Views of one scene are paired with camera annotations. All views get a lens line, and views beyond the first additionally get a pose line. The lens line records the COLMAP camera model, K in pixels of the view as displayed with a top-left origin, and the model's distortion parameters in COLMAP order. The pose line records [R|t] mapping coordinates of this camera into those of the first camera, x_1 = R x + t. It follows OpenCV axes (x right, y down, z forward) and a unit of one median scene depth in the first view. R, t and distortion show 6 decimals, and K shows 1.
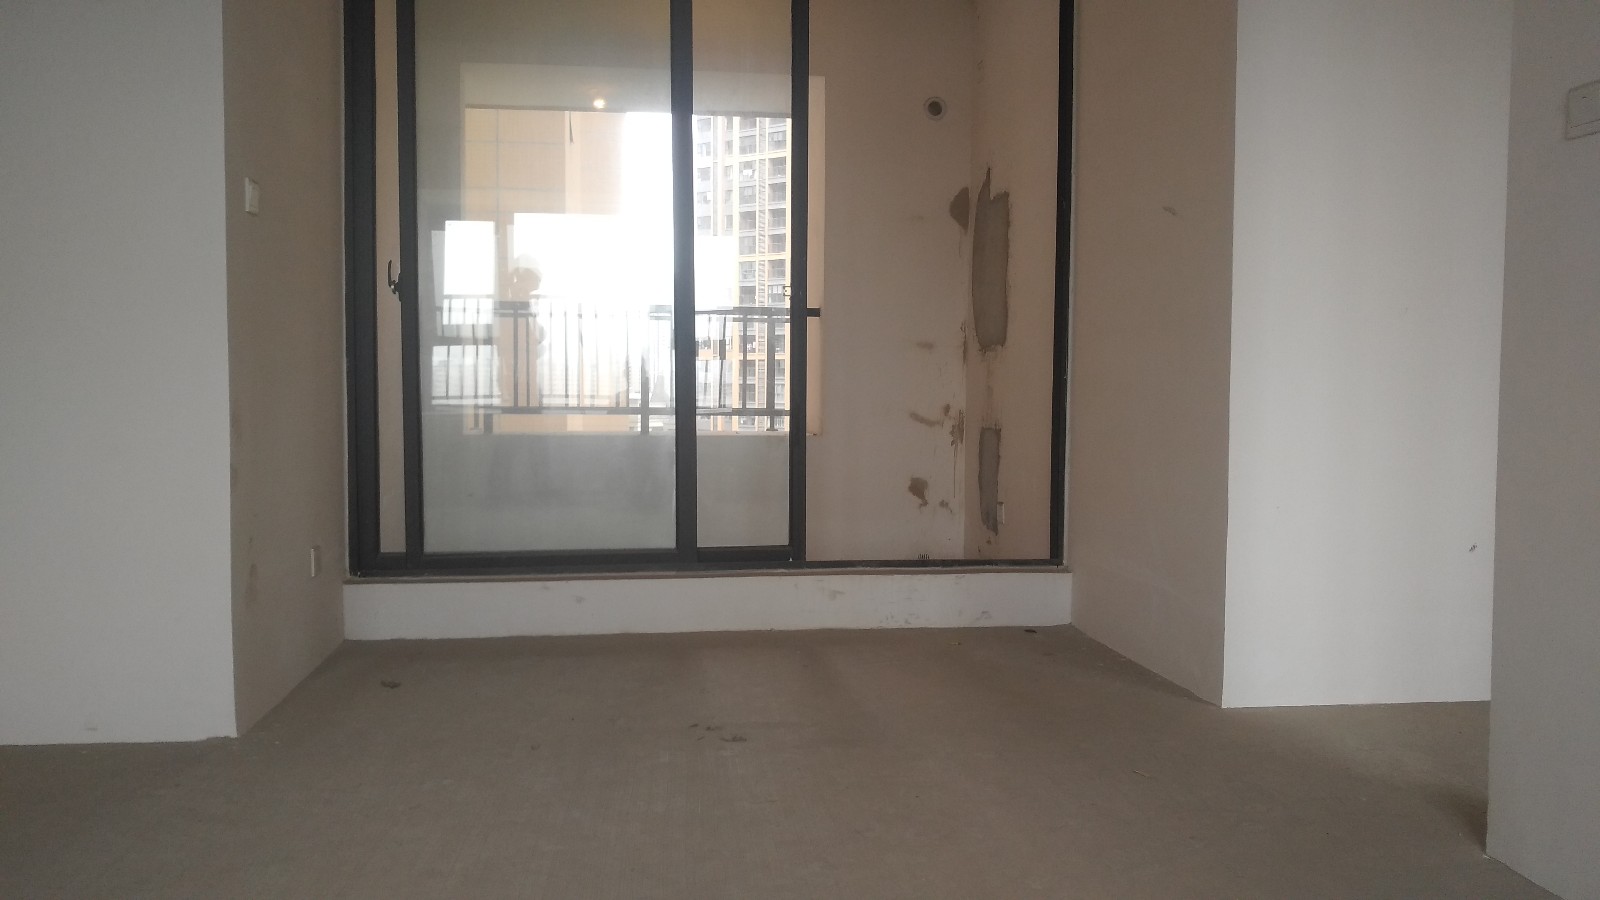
lens RADIAL K [[1263.4, 0, 793.5], [0, 1263.4, 453.7], [0, 0, 1]] dist [-0.041187, 0.016489]
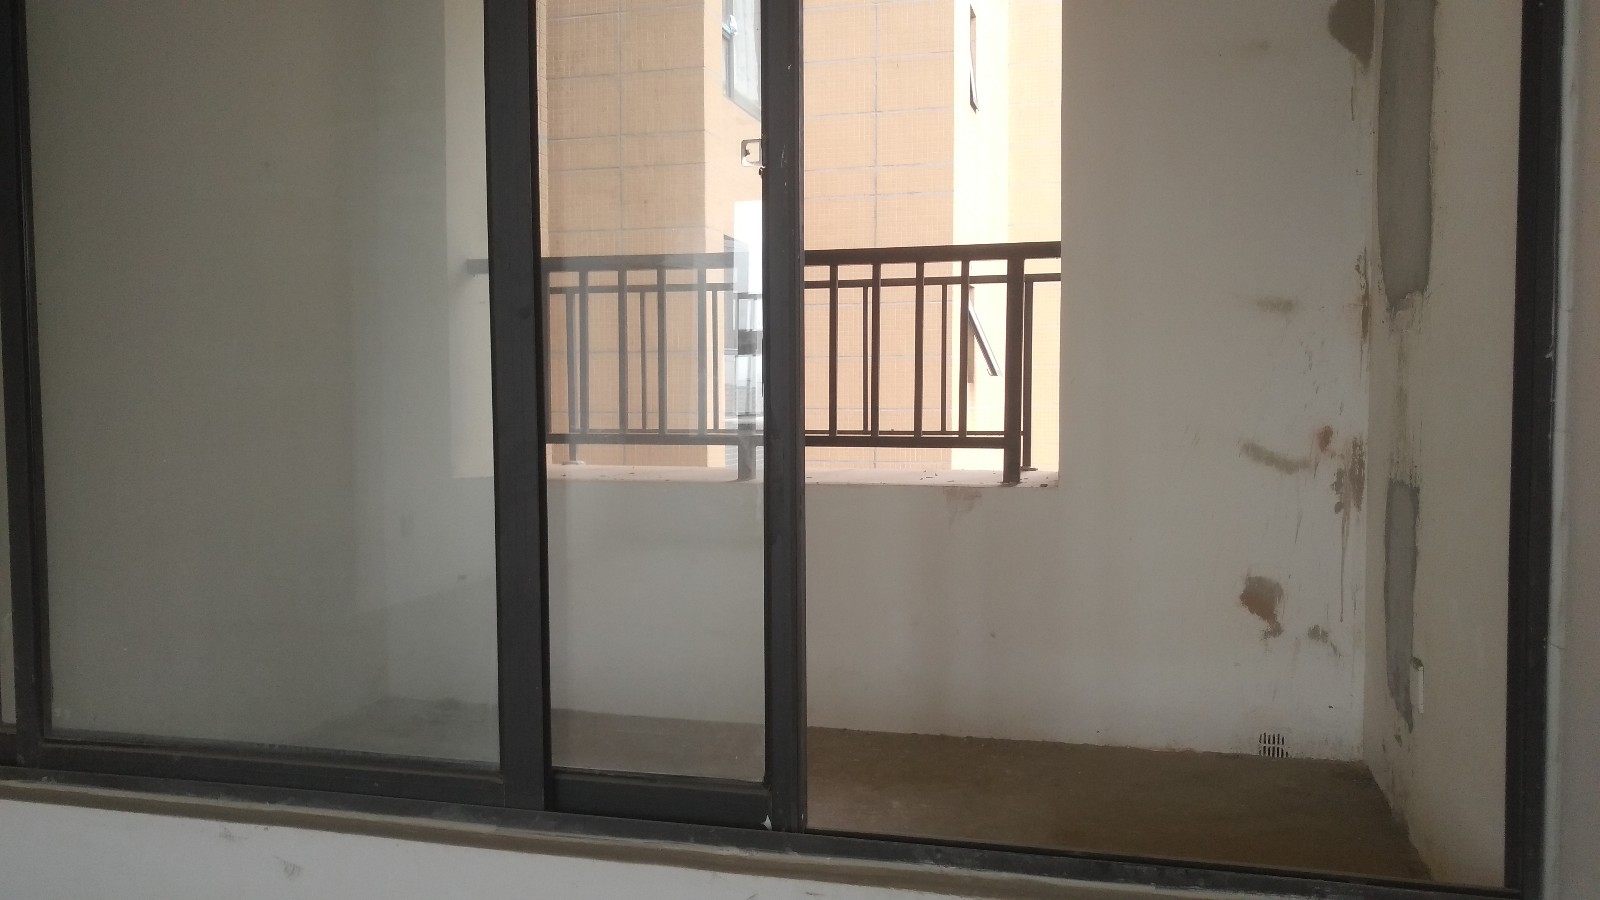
lens RADIAL K [[1263.4, 0, 811.3], [0, 1263.4, 434.9], [0, 0, 1]] dist [-0.041187, 0.016489]
pose [[0.921524, 0.003937, -0.388303, 0.127372], [-0.013151, 0.999691, -0.021074, -0.023522], [0.388100, 0.024527, 0.921291, 0.485321]]
